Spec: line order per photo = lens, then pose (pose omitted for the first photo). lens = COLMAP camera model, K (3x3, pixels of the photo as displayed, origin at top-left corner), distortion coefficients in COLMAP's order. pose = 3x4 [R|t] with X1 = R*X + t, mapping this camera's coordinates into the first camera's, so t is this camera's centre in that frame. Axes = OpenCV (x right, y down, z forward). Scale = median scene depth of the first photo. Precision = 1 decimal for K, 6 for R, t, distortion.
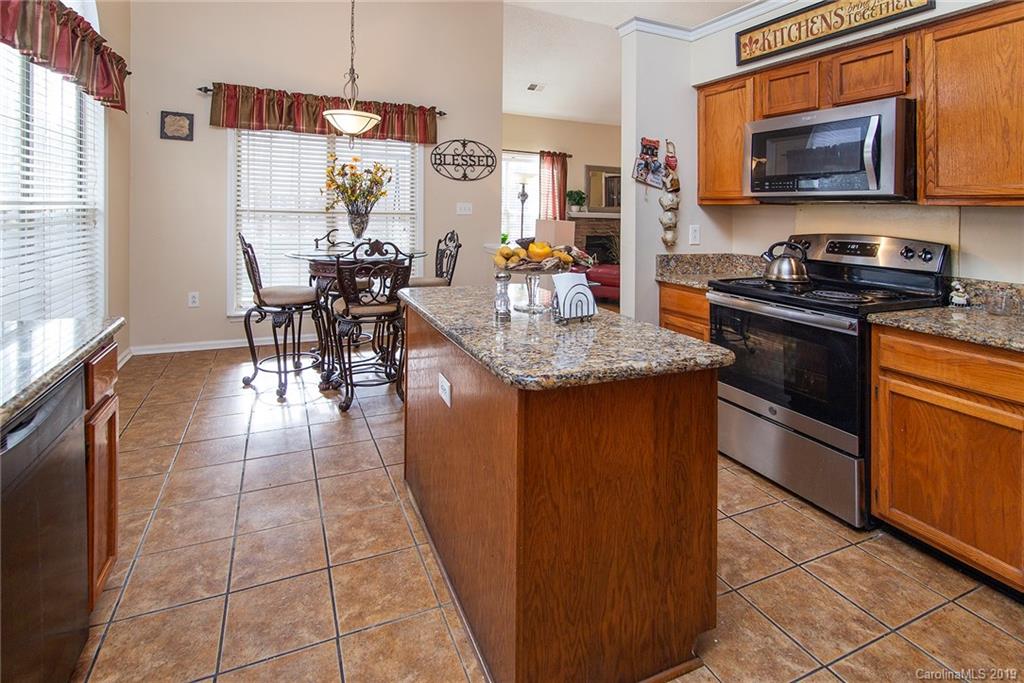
lens RADIAL K [[499.3, 0, 501.7], [0, 499.3, 336.3], [0, 0, 1]] dist [0.011915, 0.001752]
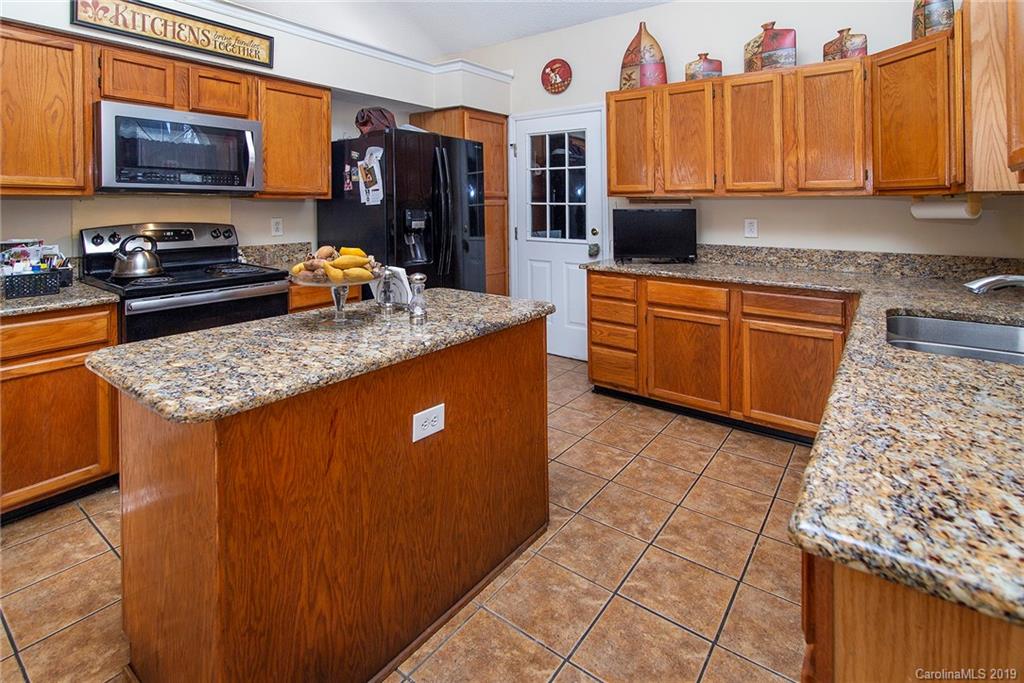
lens RADIAL K [[499.3, 0, 508.8], [0, 499.3, 334.8], [0, 0, 1]] dist [0.011915, 0.001752]
pose [[-0.491195, -0.239757, 0.837403, -0.773874], [0.213788, 0.898783, 0.382732, -0.286024], [-0.844406, 0.367023, -0.390221, 1.039720]]
